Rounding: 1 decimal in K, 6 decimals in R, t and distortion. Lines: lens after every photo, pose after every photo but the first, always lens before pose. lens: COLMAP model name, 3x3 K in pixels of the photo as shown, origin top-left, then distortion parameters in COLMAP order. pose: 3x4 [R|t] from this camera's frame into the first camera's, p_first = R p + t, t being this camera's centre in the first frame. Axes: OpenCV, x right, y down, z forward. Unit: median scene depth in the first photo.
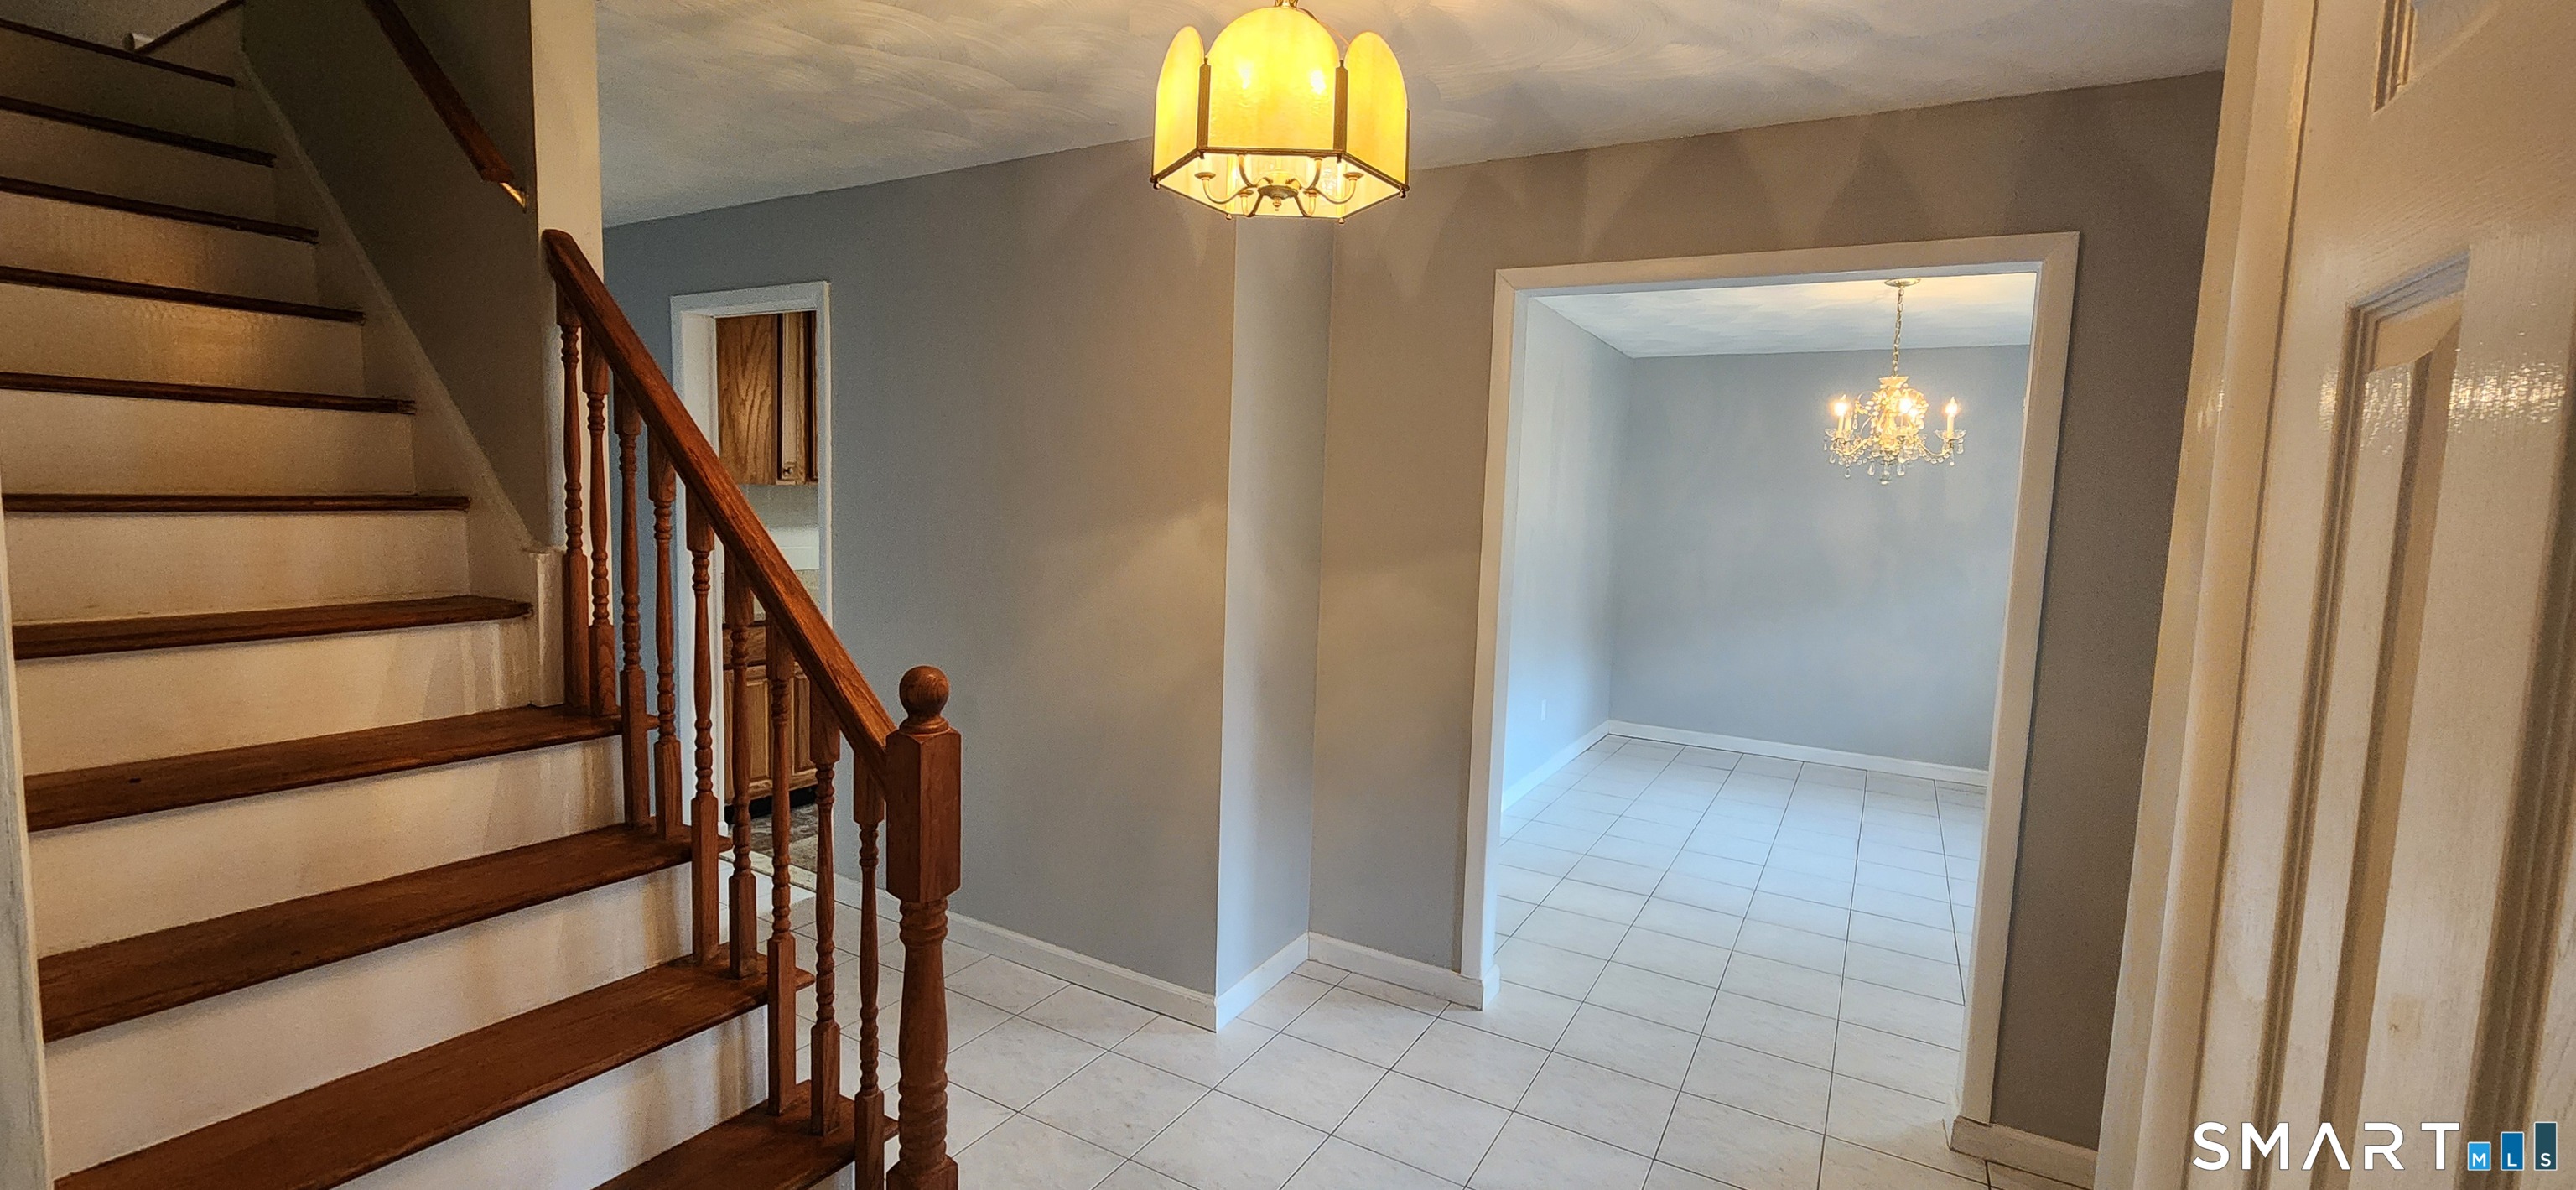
lens RADIAL K [[1053.5, 0, 1287.0], [0, 1053.5, 601.8], [0, 0, 1]] dist [-0.000162, -0.000430]
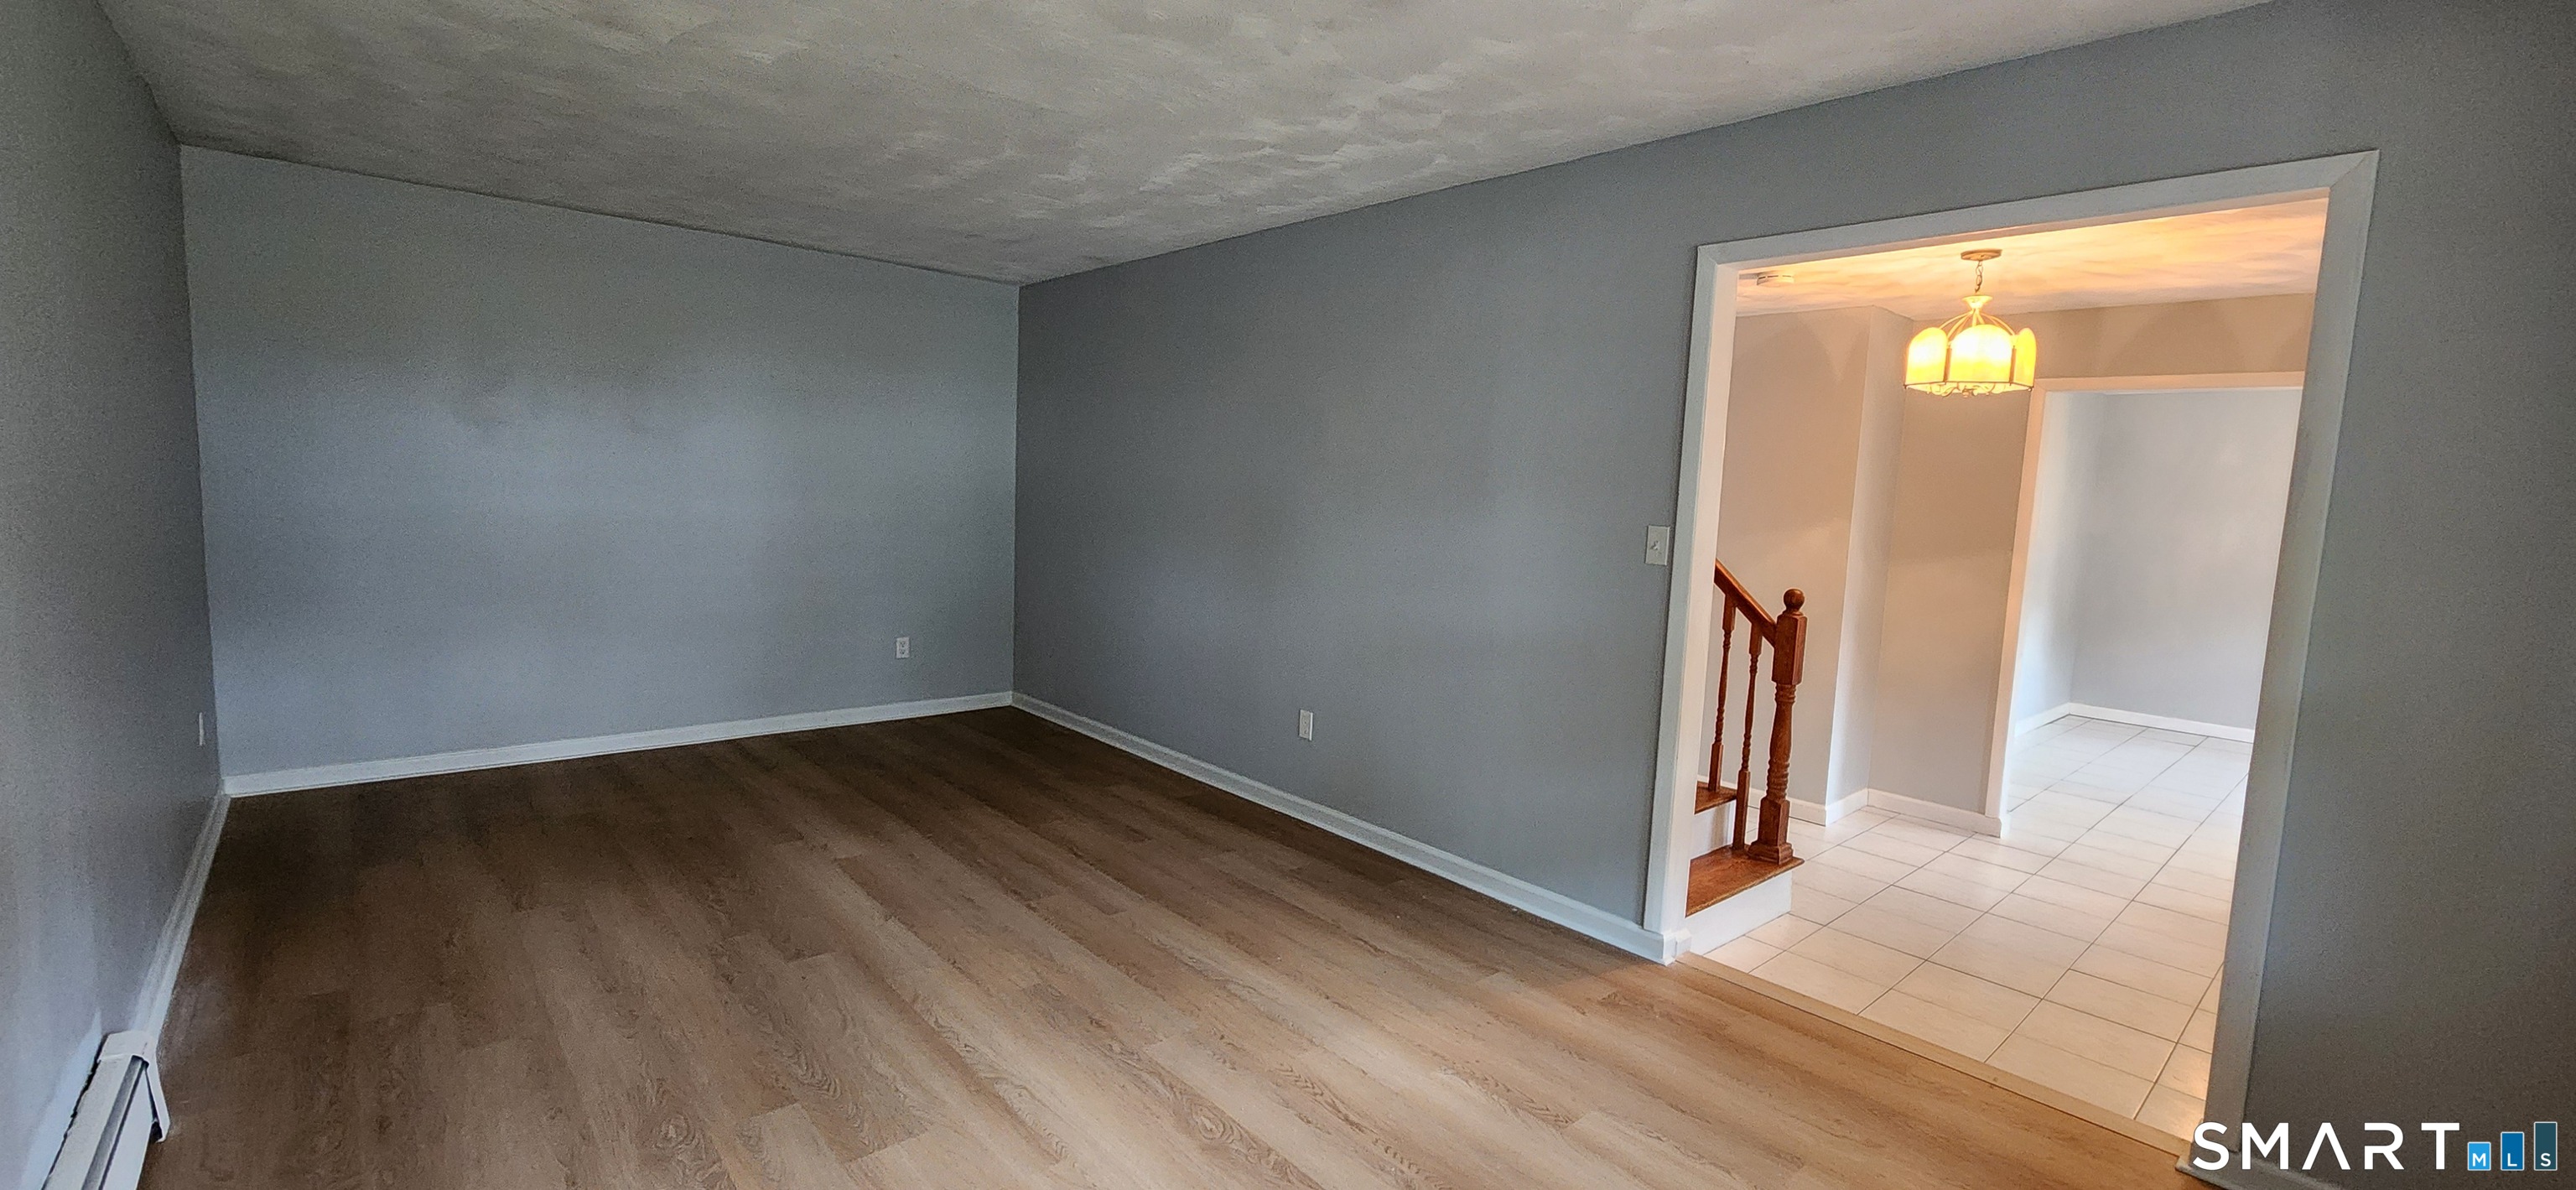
lens RADIAL K [[1053.5, 0, 1277.2], [0, 1053.5, 586.0], [0, 0, 1]] dist [-0.000162, -0.000430]
pose [[0.948620, 0.039549, -0.313936, -0.367979], [-0.044641, 0.998962, -0.009045, 0.066599], [0.313252, 0.022595, 0.949401, -0.868433]]
